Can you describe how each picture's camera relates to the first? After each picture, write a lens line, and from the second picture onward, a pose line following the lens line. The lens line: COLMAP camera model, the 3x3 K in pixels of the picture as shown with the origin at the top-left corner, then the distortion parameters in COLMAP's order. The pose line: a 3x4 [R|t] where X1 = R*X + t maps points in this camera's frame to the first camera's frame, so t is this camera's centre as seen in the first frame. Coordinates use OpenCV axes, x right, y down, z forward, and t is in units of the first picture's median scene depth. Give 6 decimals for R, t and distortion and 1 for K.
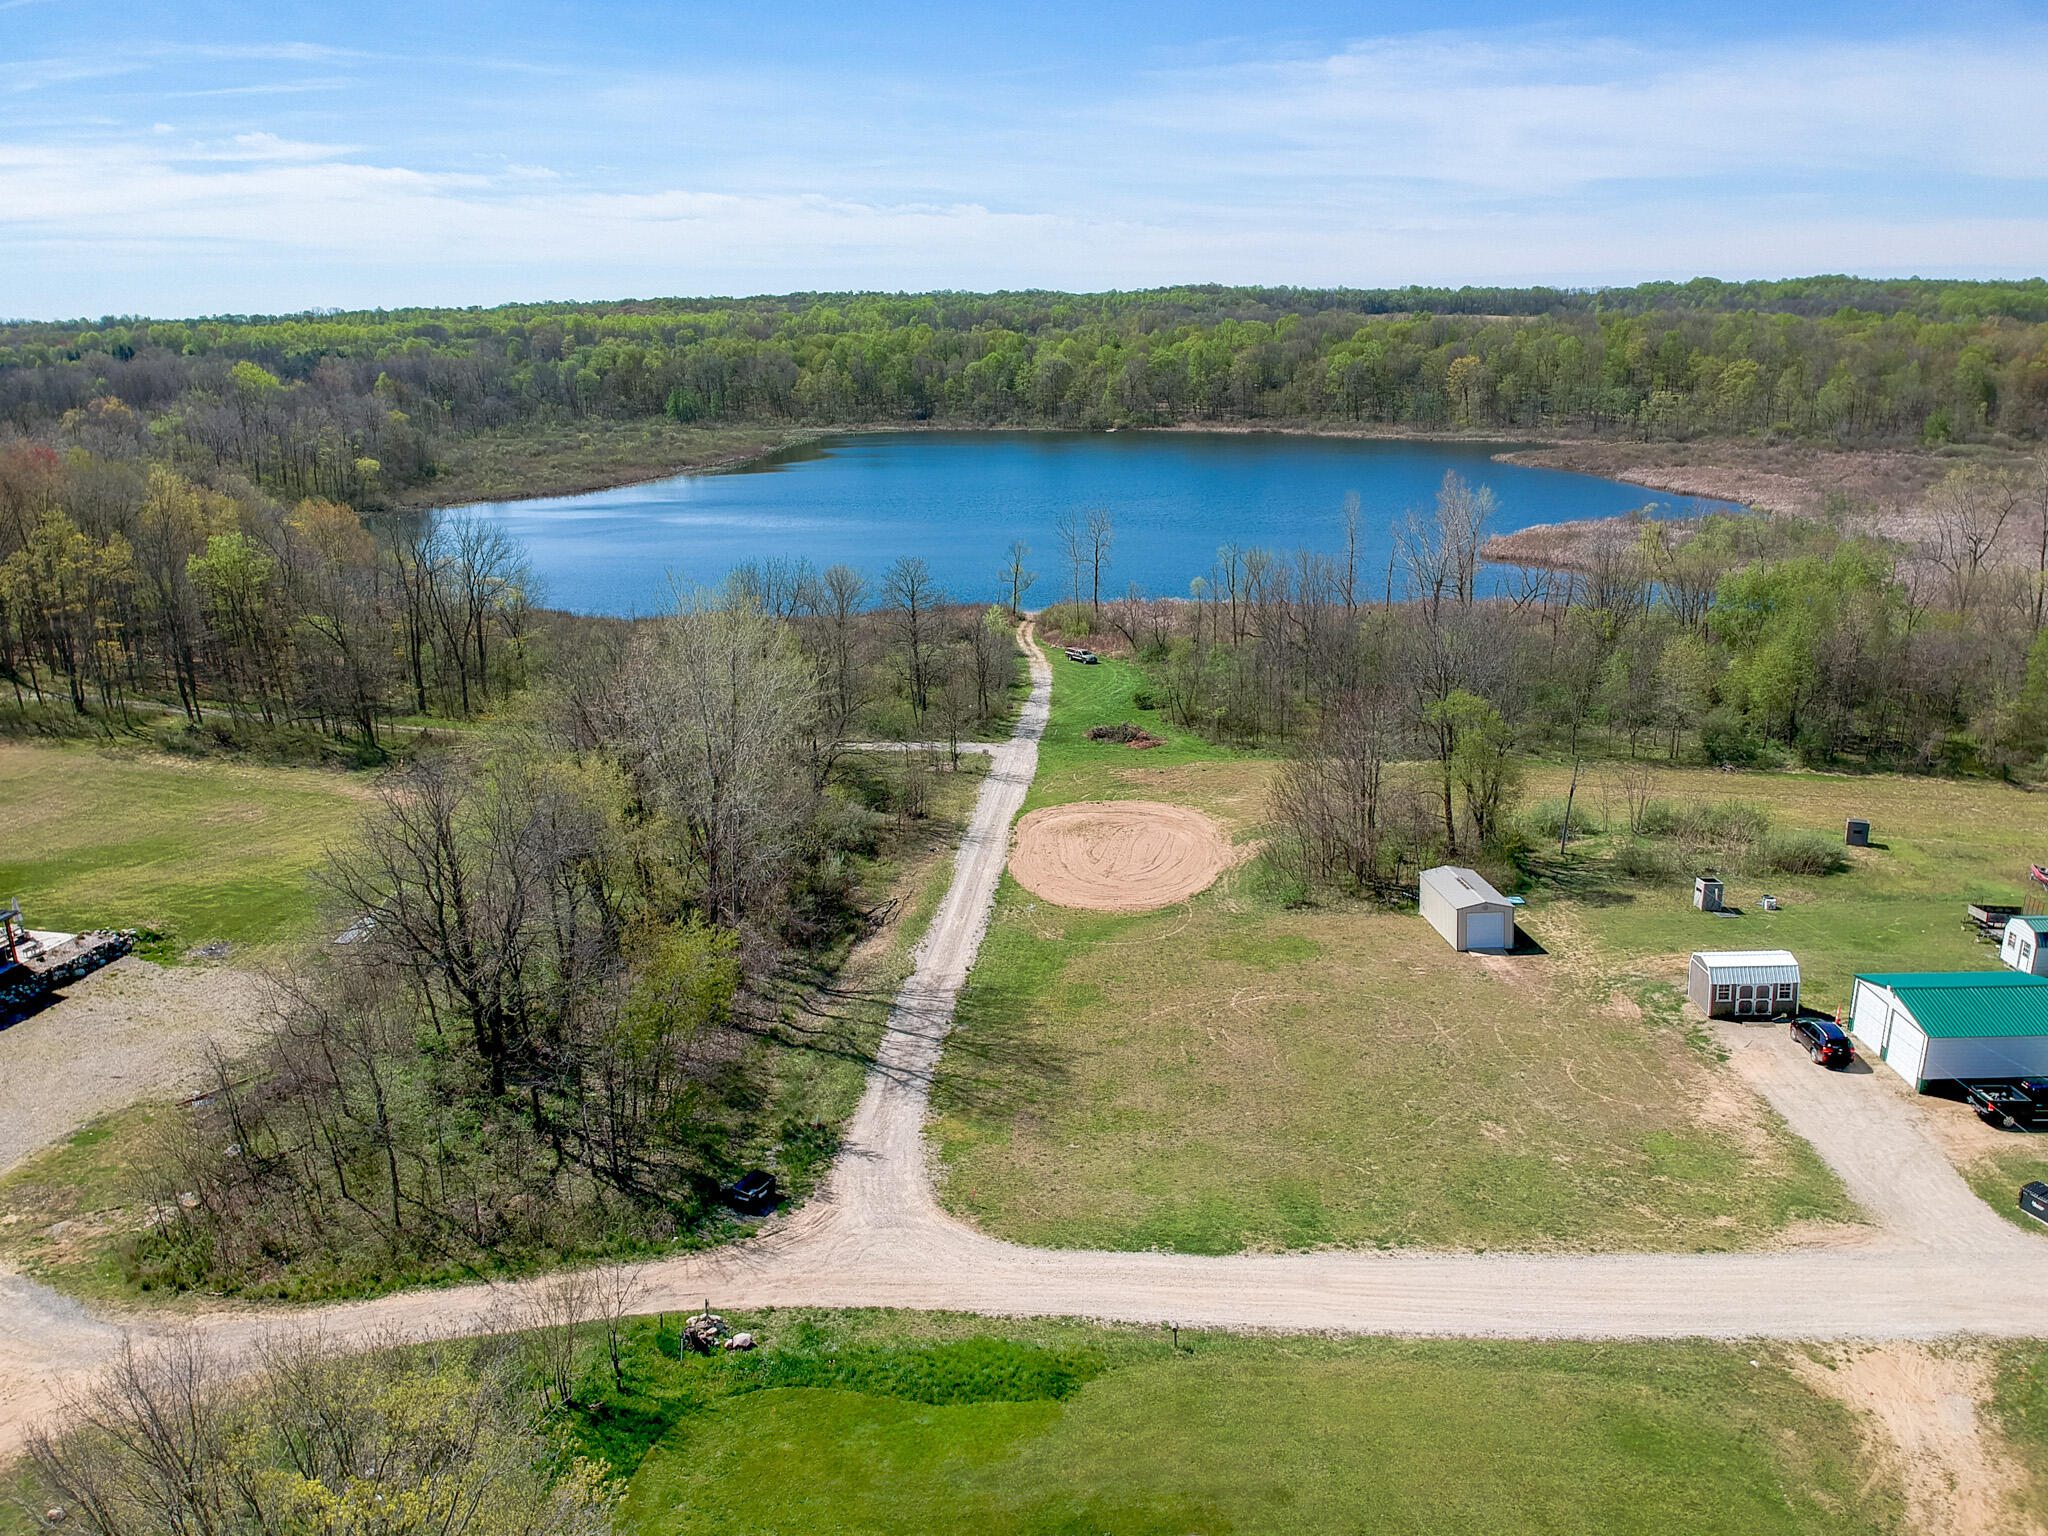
lens RADIAL K [[1515.3, 0, 1024.0], [0, 1515.3, 768.0], [0, 0, 1]] dist [0.088686, -0.164173]
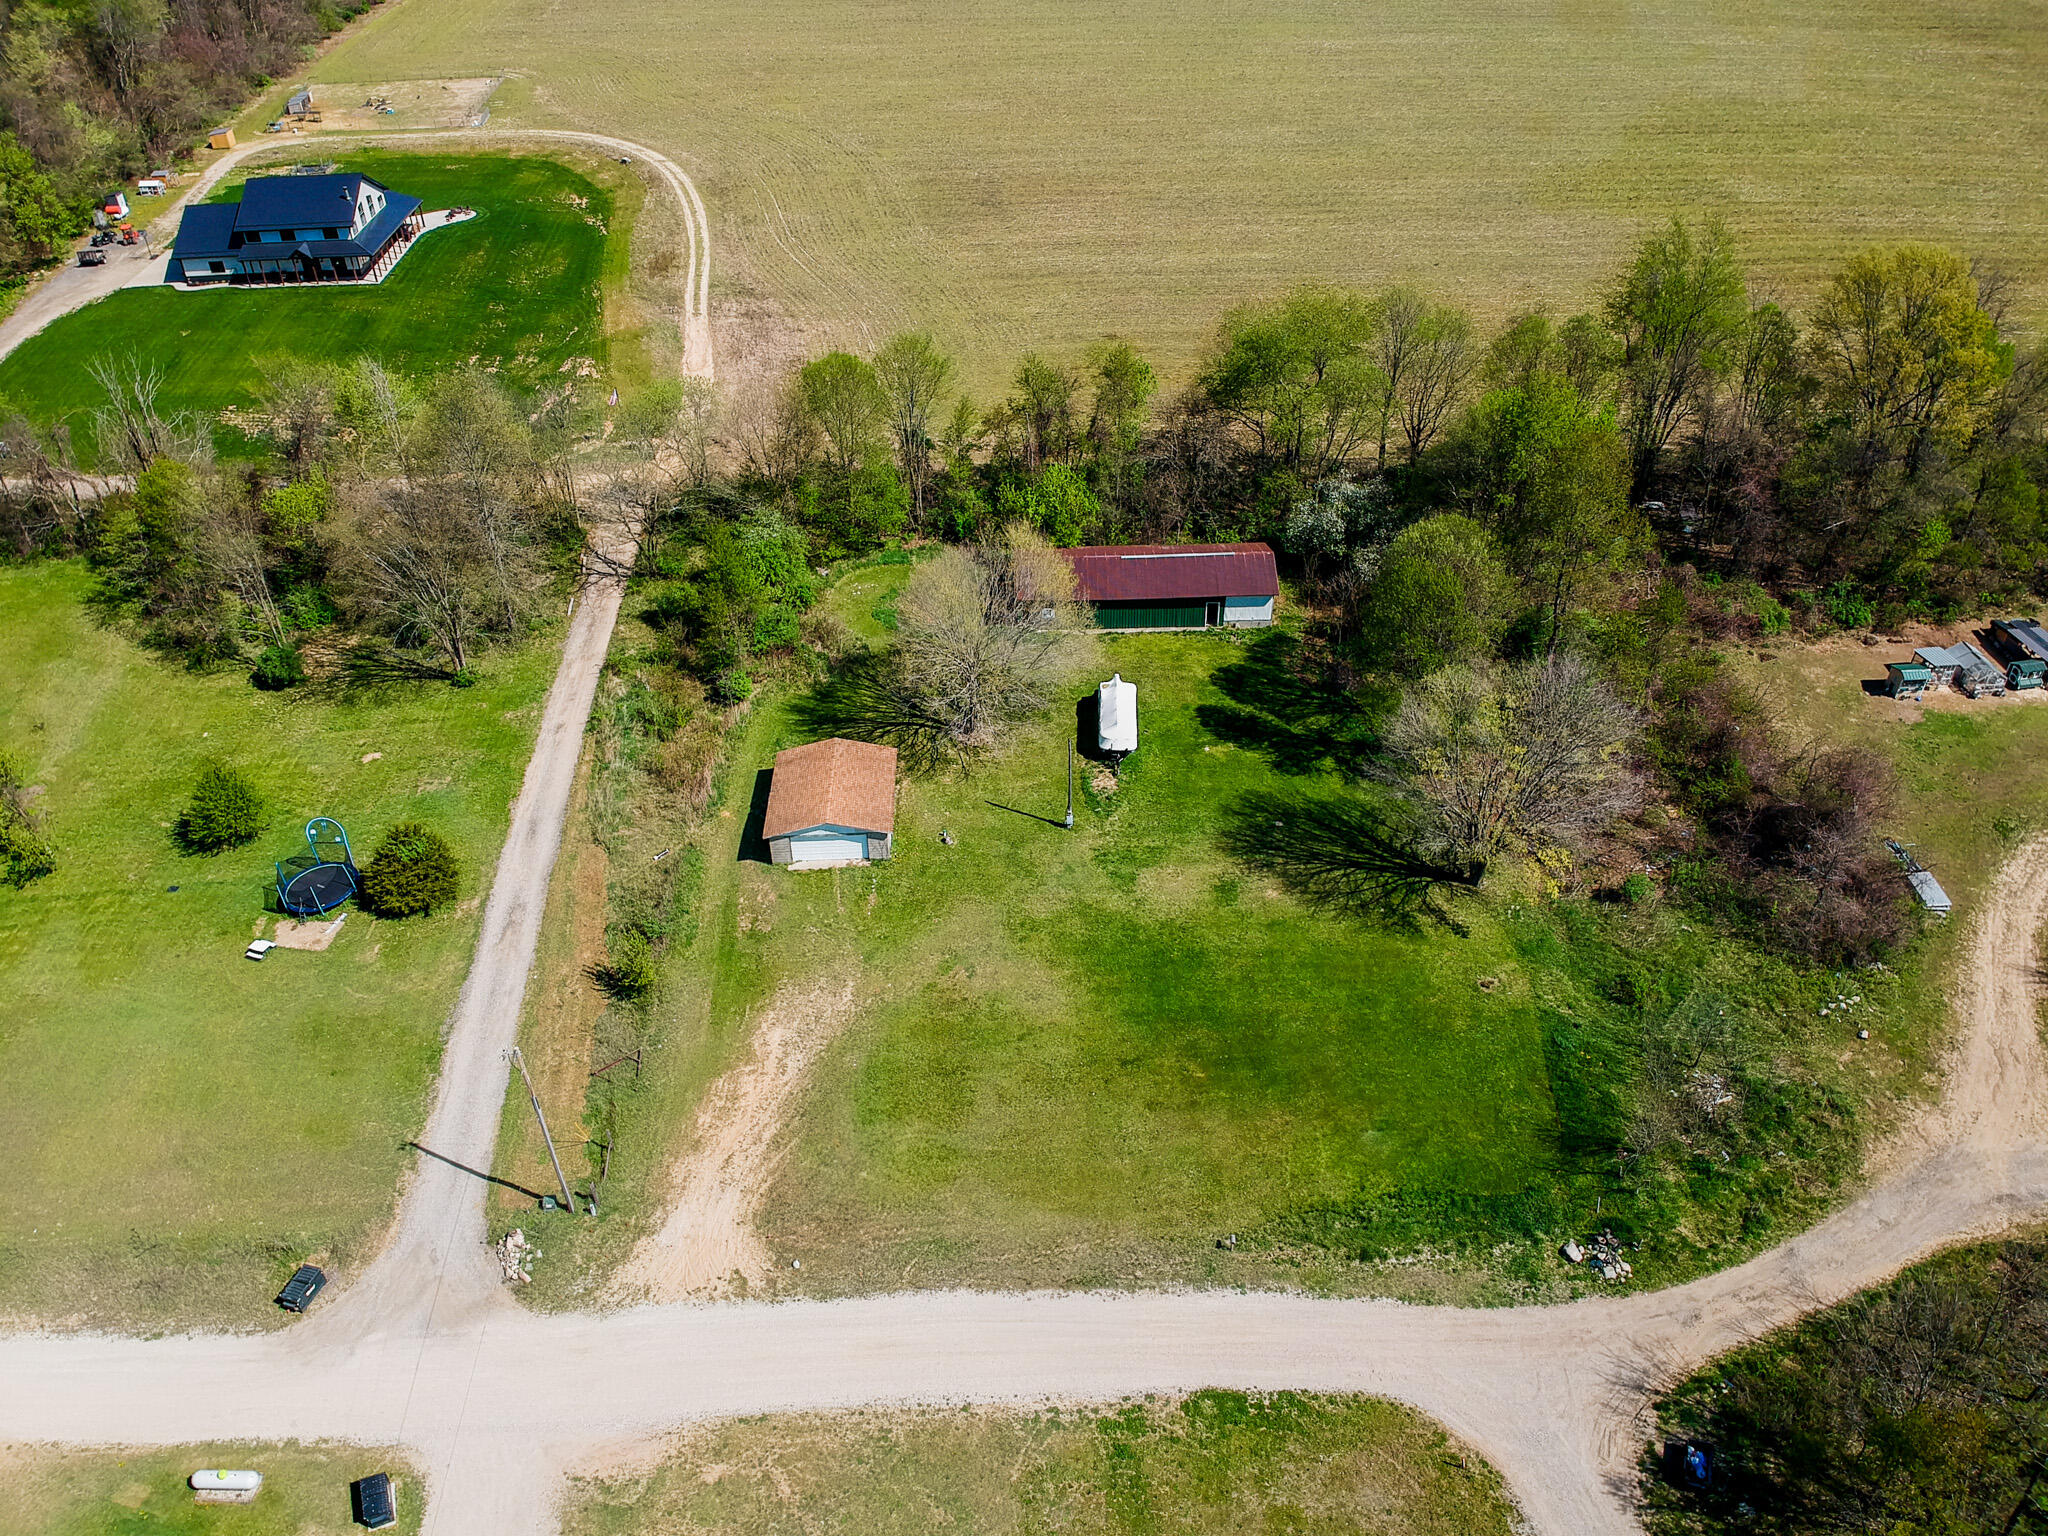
lens RADIAL K [[1538.5, 0, 1023.7], [0, 1538.5, 722.4], [0, 0, 1]] dist [0.101357, -0.200788]
pose [[-0.996069, 0.072190, -0.051334, 0.277439], [0.006053, 0.633634, 0.773609, -0.829865], [0.088373, 0.770258, -0.631580, 1.318336]]
